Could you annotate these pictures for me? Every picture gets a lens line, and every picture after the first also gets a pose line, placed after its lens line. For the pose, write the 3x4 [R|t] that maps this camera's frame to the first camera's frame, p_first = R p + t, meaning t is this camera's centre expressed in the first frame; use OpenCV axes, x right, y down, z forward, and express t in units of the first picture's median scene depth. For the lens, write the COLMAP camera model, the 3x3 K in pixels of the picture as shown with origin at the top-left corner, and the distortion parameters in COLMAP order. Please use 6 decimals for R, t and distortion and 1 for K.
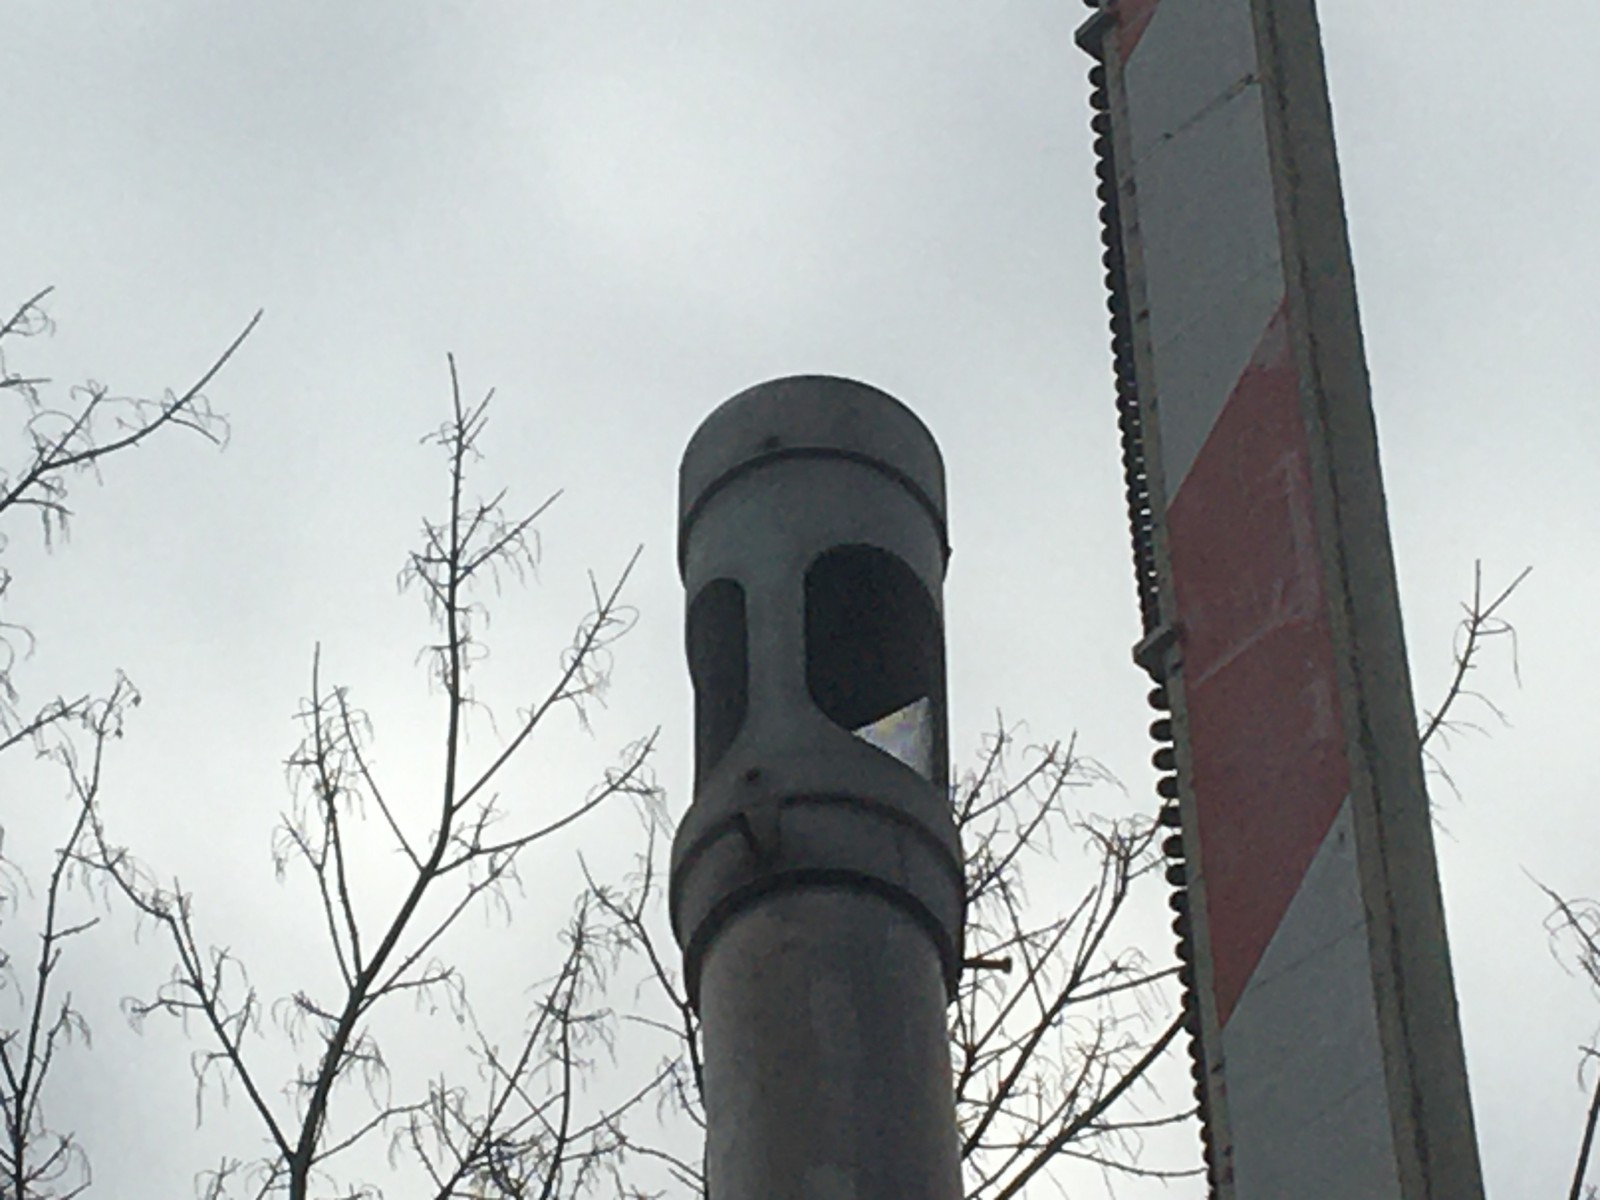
lens RADIAL K [[6725.3, 0, 799.9], [0, 6725.3, 600.4], [0, 0, 1]] dist [0.185261, 0.000000]
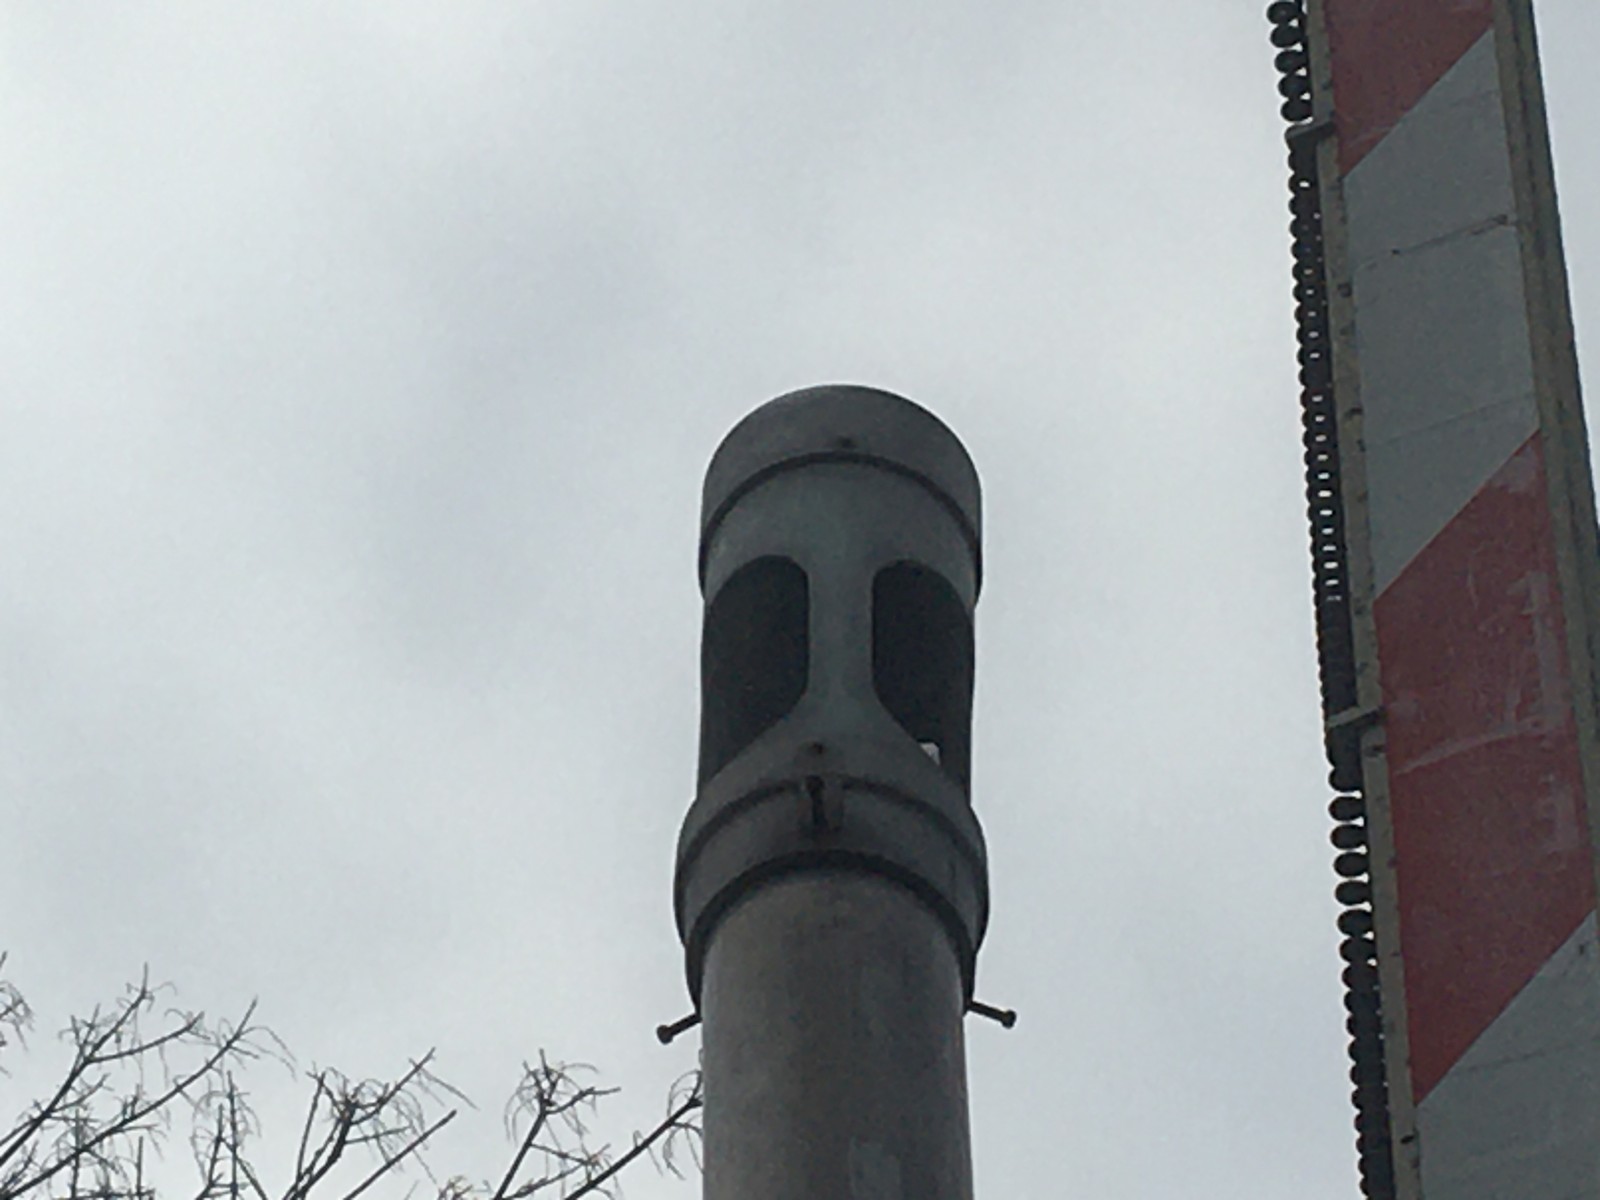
lens RADIAL K [[6725.3, 0, 800.2], [0, 6725.3, 599.8], [0, 0, 1]] dist [0.185261, 0.000000]
pose [[0.943706, 0.302556, 0.133715, -0.140148], [-0.293958, 0.952429, -0.080419, 0.081516], [-0.151685, 0.036585, 0.987752, 0.057129]]
